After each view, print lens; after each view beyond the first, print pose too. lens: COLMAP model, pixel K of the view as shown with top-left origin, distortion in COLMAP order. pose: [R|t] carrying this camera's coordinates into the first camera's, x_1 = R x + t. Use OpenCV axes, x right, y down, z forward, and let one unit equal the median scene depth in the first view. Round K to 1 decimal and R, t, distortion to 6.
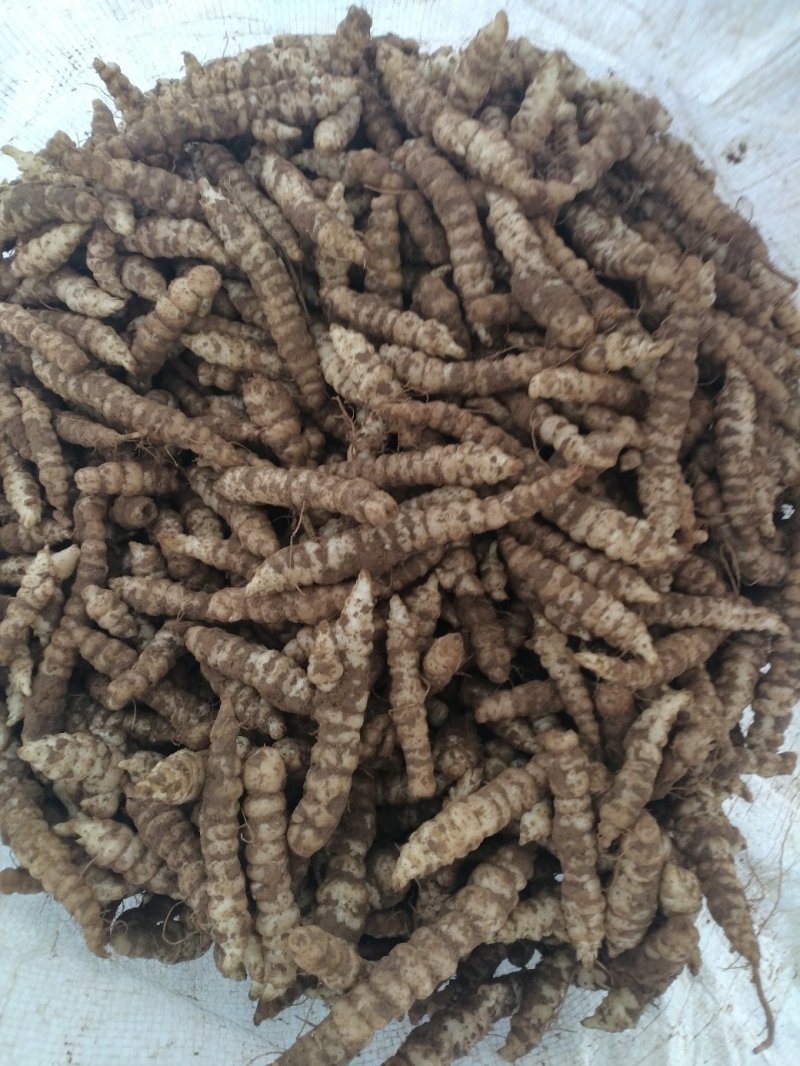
lens RADIAL K [[819.3, 0, 400.0], [0, 819.3, 533.0], [0, 0, 1]] dist [-0.007970, 0.003343]
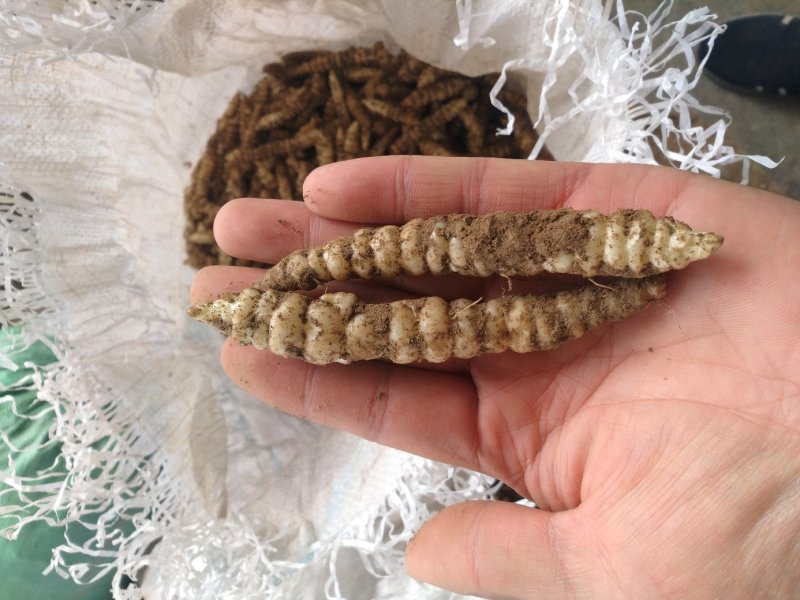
lens RADIAL K [[614.9, 0, 400.0], [0, 614.9, 300.0], [0, 0, 1]] dist [-0.007970, 0.003343]
pose [[-0.393885, -0.913069, -0.105636, -0.060044], [0.900370, -0.360158, -0.244171, 0.497928], [0.184899, -0.191286, 0.963962, -0.908505]]
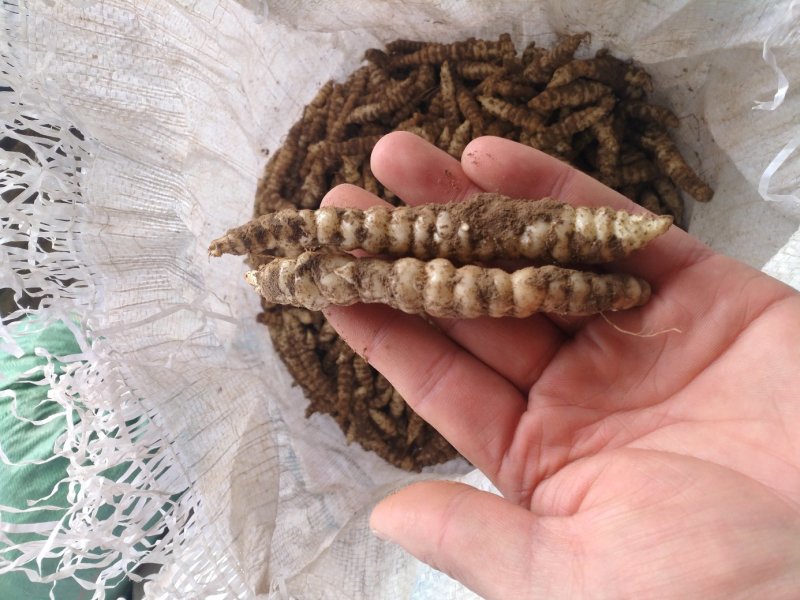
lens RADIAL K [[614.9, 0, 400.0], [0, 614.9, 300.0], [0, 0, 1]] dist [-0.007970, 0.003343]
pose [[-0.275198, -0.960969, -0.028356, -0.061923], [0.925517, -0.256833, -0.278308, 0.287558], [0.260163, -0.102834, 0.960073, -0.661437]]
